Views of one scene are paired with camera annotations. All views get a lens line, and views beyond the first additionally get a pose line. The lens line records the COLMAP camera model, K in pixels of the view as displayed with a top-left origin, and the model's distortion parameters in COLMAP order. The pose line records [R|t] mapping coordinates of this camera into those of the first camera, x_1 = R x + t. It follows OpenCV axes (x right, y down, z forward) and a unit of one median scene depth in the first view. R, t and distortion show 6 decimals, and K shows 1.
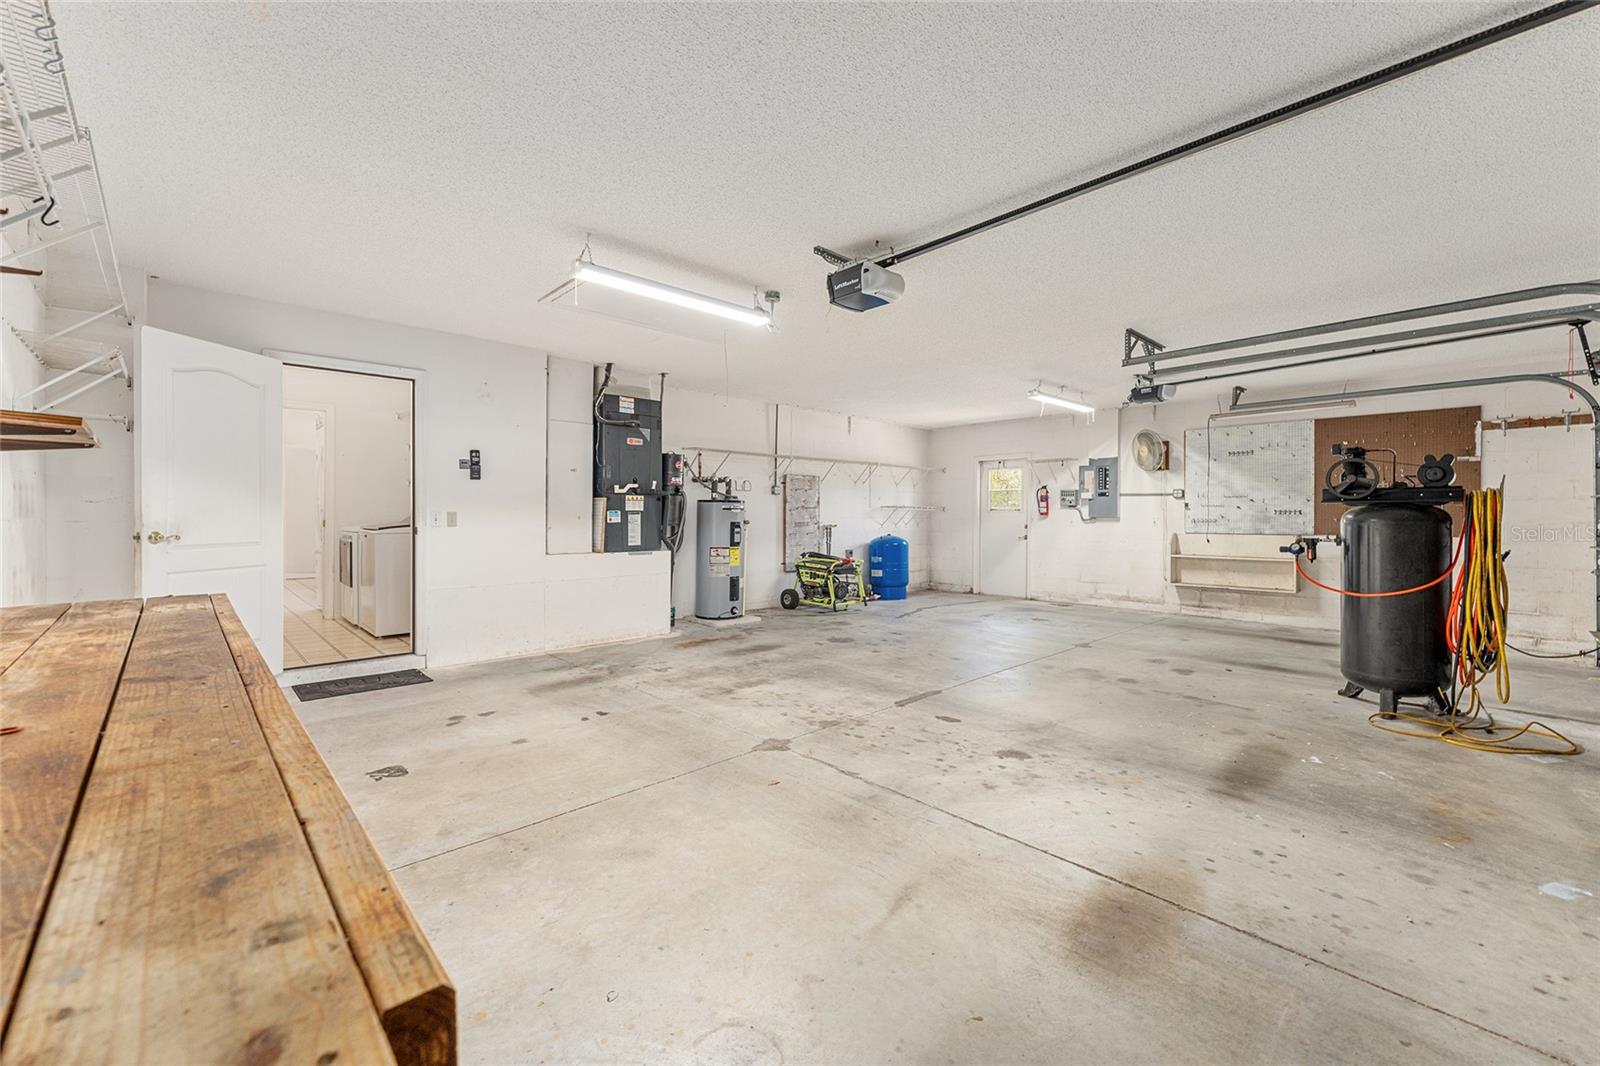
lens RADIAL K [[658.3, 0, 805.3], [0, 658.3, 522.0], [0, 0, 1]] dist [0.000302, -0.000152]
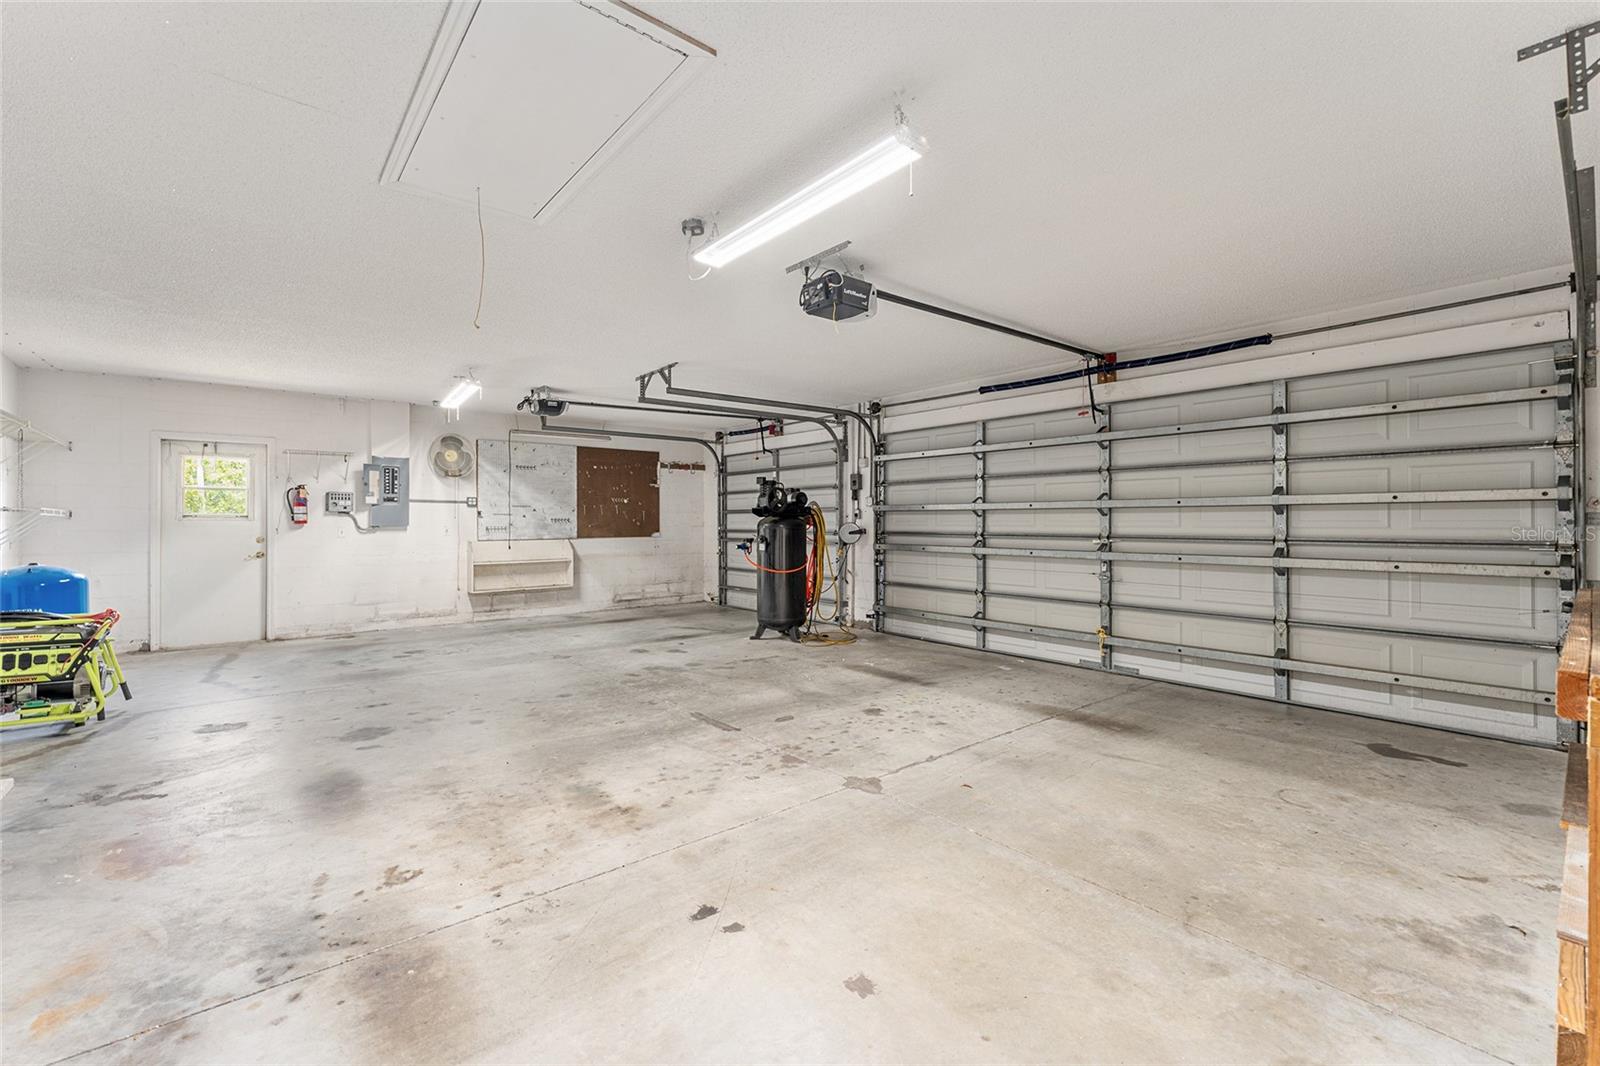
lens RADIAL K [[658.3, 0, 803.6], [0, 658.3, 525.8], [0, 0, 1]] dist [0.000302, -0.000152]
pose [[0.069112, -0.009623, 0.997562, -0.756999], [0.013077, 0.999876, 0.008740, -0.016401], [-0.997523, 0.012441, 0.069230, 0.816884]]
